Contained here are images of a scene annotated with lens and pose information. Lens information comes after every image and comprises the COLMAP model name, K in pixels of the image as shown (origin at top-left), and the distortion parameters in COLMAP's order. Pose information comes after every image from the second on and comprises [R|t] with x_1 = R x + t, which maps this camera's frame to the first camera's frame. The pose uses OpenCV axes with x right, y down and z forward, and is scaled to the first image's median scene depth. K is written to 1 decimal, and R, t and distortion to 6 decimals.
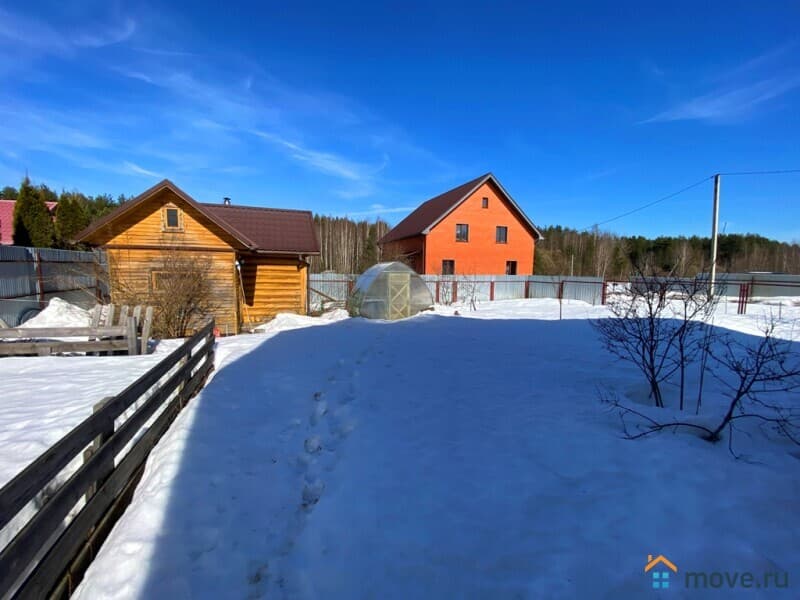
lens RADIAL K [[326.2, 0, 400.0], [0, 326.2, 300.0], [0, 0, 1]] dist [0.038671, -0.027214]
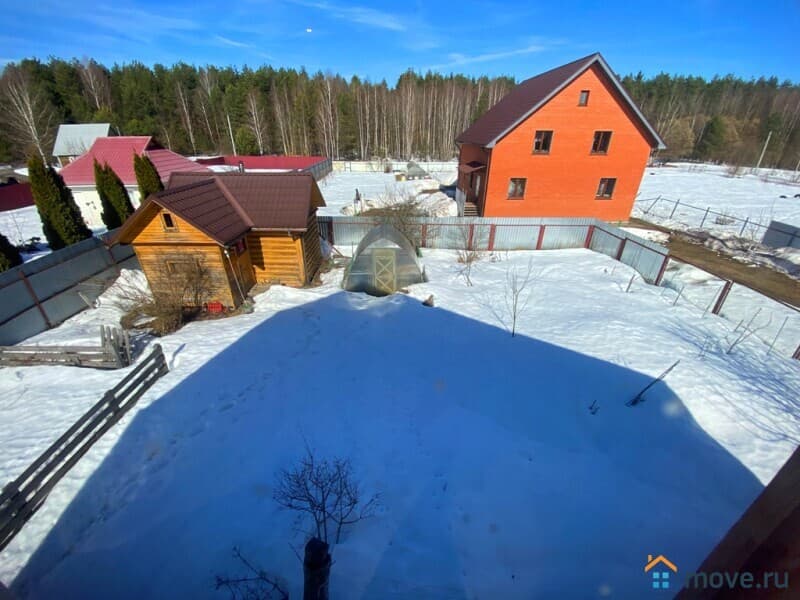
lens RADIAL K [[326.2, 0, 400.0], [0, 326.2, 300.0], [0, 0, 1]] dist [0.038671, -0.027214]
pose [[0.938461, 0.155299, -0.308502, 0.406464], [-0.028721, 0.925206, 0.378377, -0.342236], [0.344189, -0.346231, 0.872730, 0.084493]]
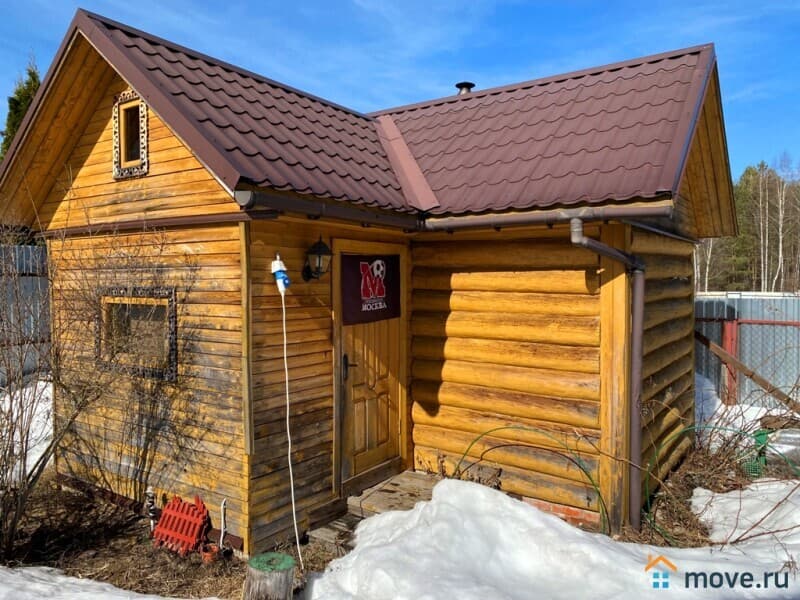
lens RADIAL K [[615.3, 0, 400.0], [0, 615.3, 300.0], [0, 0, 1]] dist [0.000922, -0.000972]
pose [[0.566368, 0.015660, -0.824003, -0.029852], [-0.065796, 0.997487, -0.026267, -0.064049], [0.821522, 0.069093, 0.565976, 0.649934]]
